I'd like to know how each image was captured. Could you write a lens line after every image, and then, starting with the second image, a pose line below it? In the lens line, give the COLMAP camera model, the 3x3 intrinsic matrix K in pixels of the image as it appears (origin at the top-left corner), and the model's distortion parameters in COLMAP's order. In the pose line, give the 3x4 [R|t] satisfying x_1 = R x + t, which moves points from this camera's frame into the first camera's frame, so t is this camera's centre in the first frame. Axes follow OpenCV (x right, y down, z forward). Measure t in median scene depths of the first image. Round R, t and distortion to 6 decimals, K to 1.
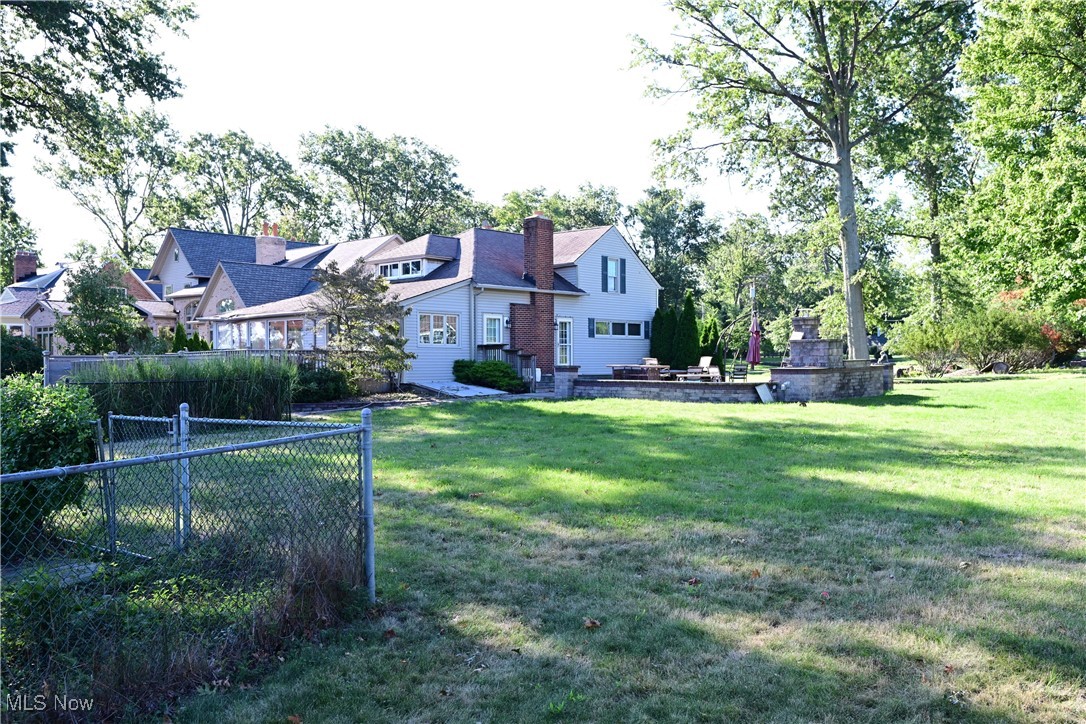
lens RADIAL K [[902.5, 0, 543.0], [0, 902.5, 362.0], [0, 0, 1]] dist [0.004902, 0.001081]
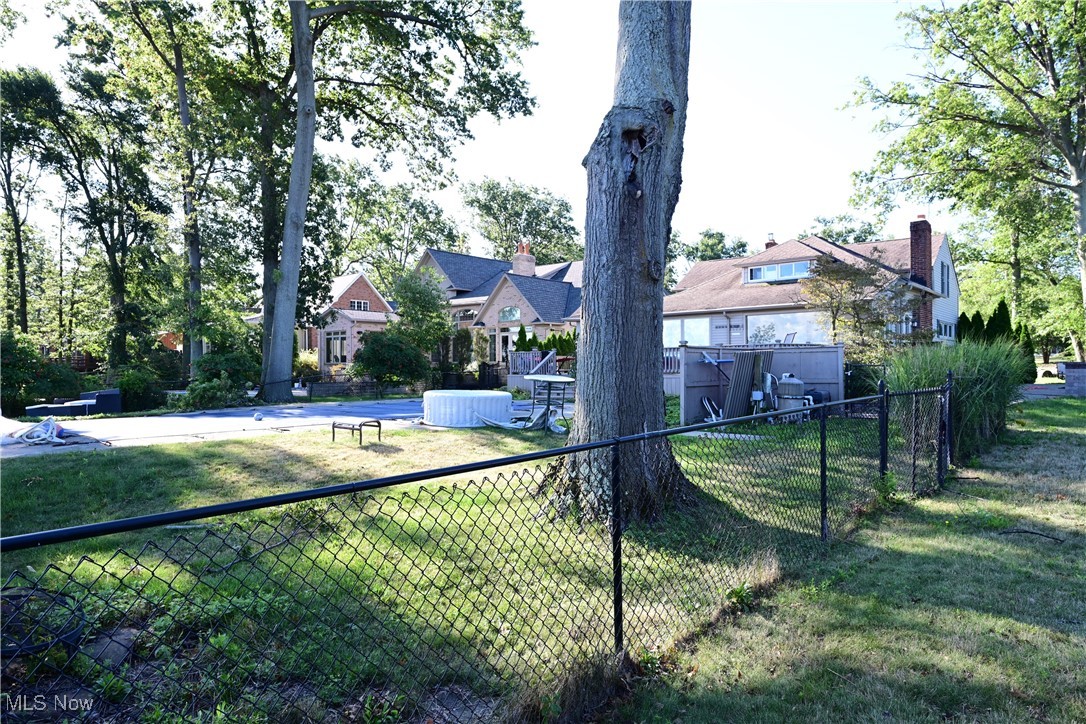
lens RADIAL K [[653.7, 0, 543.0], [0, 653.7, 362.0], [0, 0, 1]] dist [-0.002378, -0.001030]
pose [[0.999989, 0.003070, -0.003503, -0.282026], [-0.003093, 0.999973, -0.006672, 0.005140], [0.003483, 0.006683, 0.999972, 0.162448]]
